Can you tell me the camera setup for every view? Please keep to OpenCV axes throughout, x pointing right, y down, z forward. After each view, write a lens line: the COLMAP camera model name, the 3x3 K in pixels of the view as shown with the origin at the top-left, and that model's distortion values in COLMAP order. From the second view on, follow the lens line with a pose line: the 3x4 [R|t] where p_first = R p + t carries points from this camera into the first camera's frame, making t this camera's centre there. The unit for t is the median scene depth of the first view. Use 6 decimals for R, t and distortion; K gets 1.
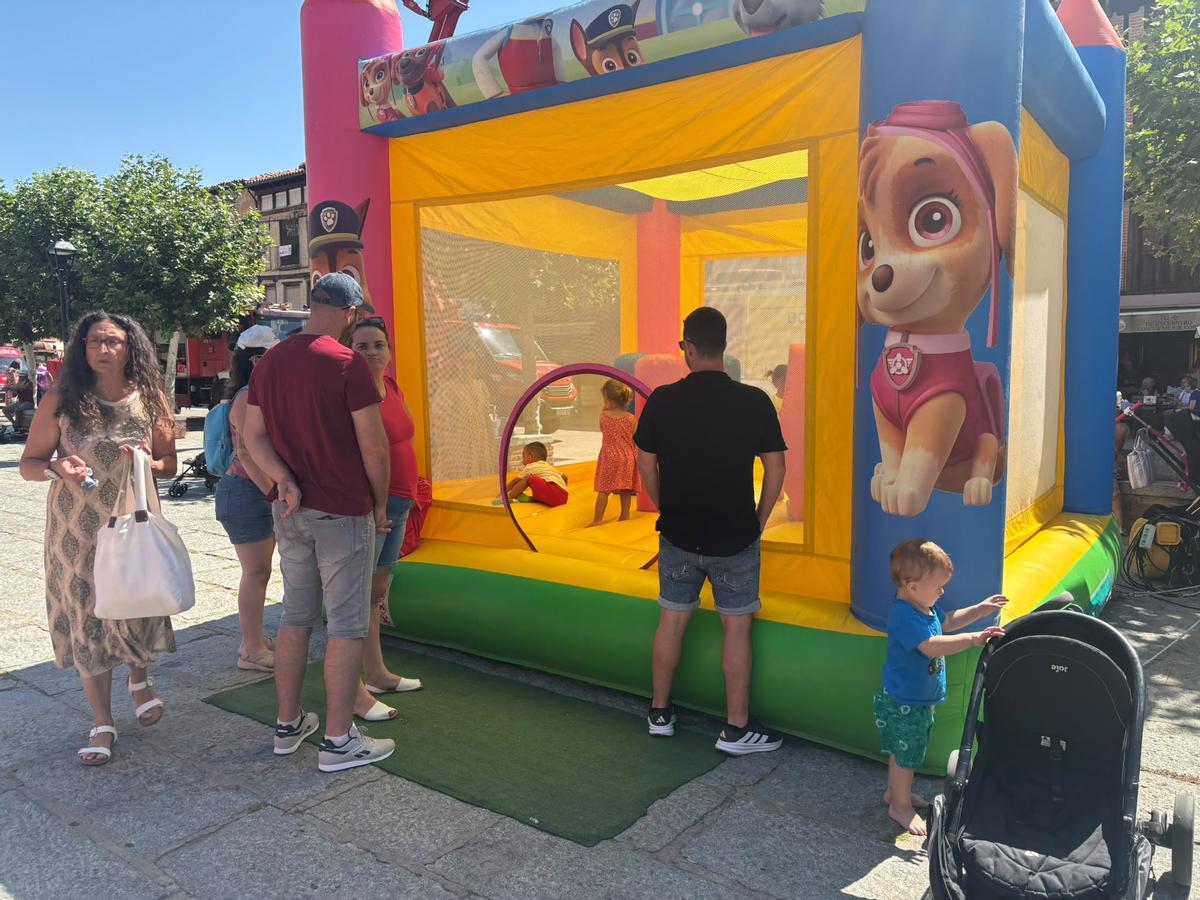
lens RADIAL K [[913.8, 0, 587.2], [0, 913.8, 453.6], [0, 0, 1]] dist [0.041256, -0.023739]
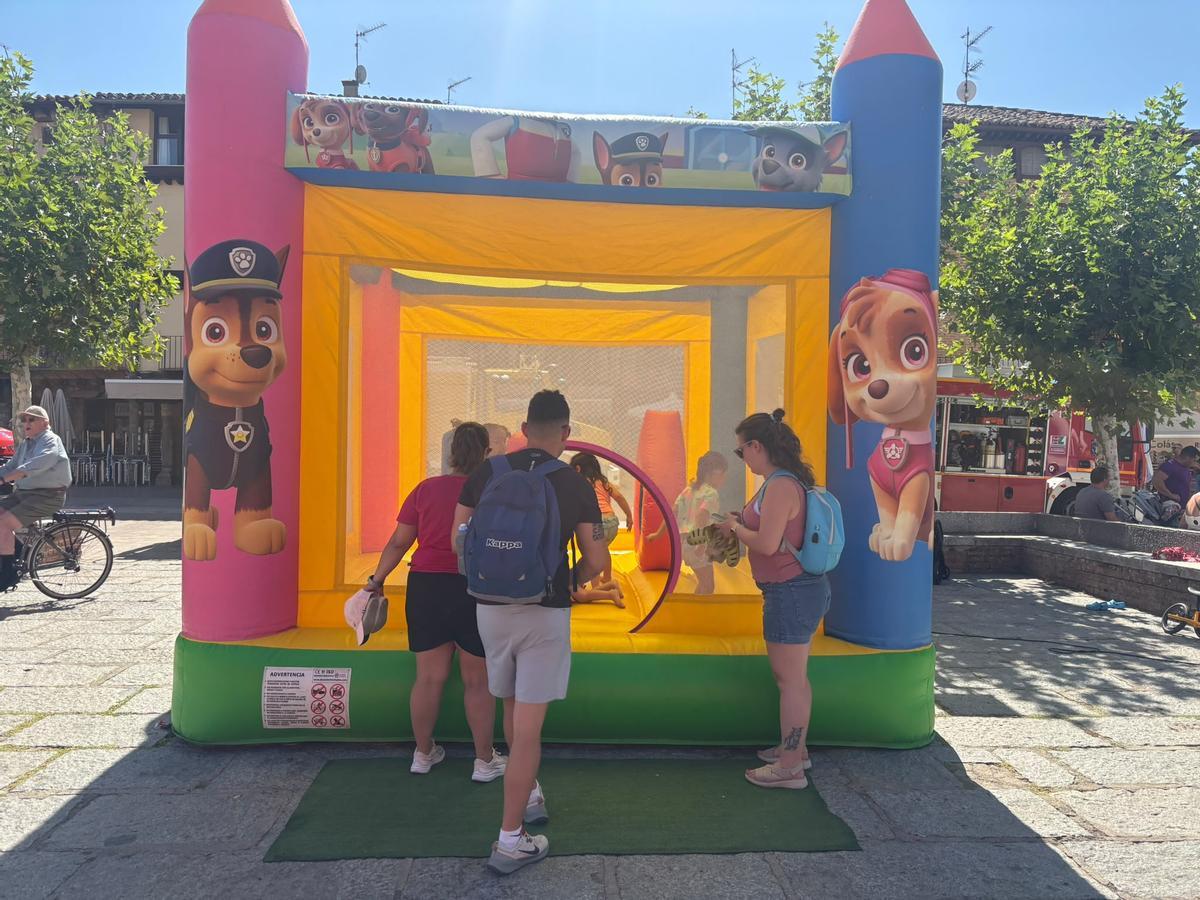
lens RADIAL K [[913.8, 0, 599.9], [0, 913.8, 450.0], [0, 0, 1]] dist [0.041256, -0.023739]
pose [[0.762221, 0.022142, 0.646939, -0.706165], [0.030814, 0.997041, -0.070430, -0.012094], [-0.646584, 0.073618, 0.759283, 0.184959]]
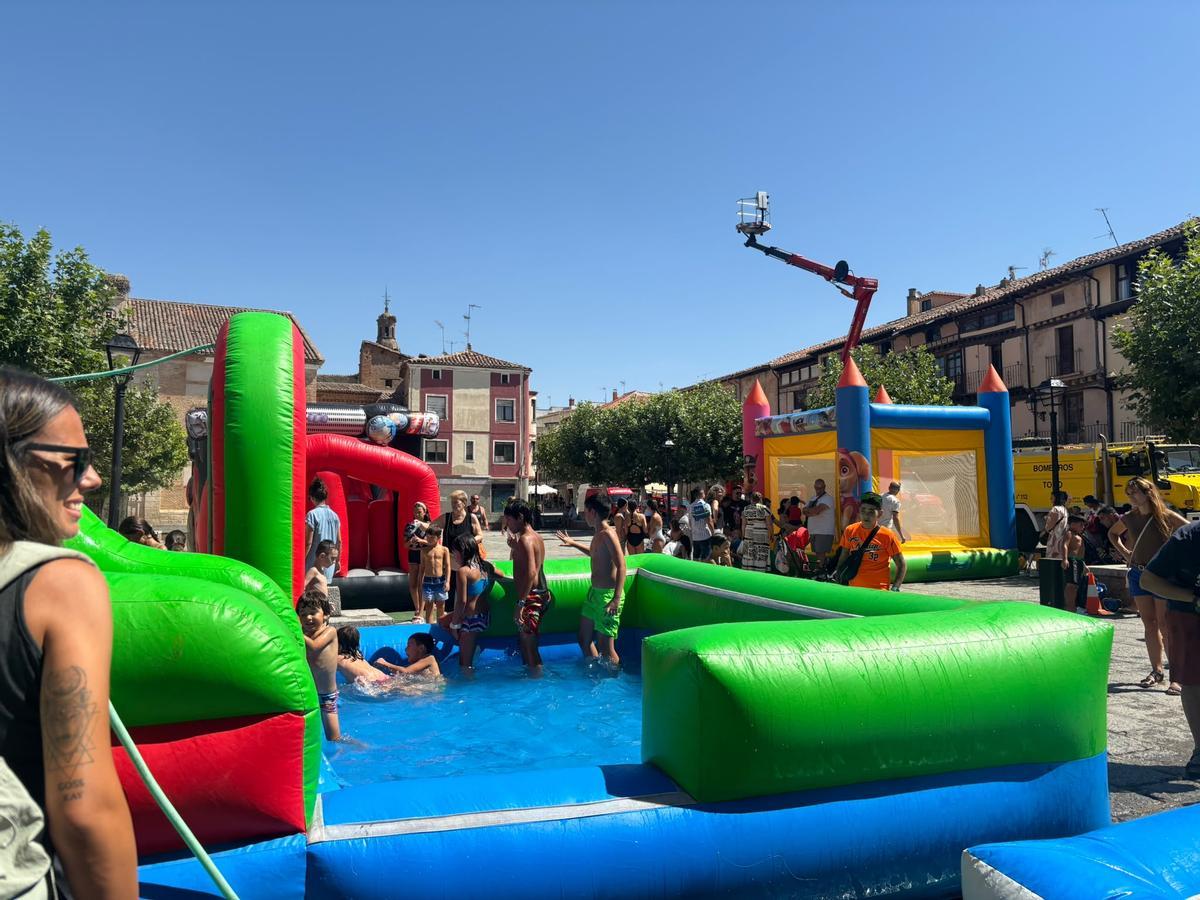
lens RADIAL K [[913.8, 0, 600.8], [0, 913.8, 446.4], [0, 0, 1]] dist [0.041256, -0.023739]
pose [[0.848429, -0.035824, -0.528096, 1.451887], [-0.041603, 0.990107, -0.134003, 0.261964], [0.527672, 0.135663, 0.838545, -3.001142]]
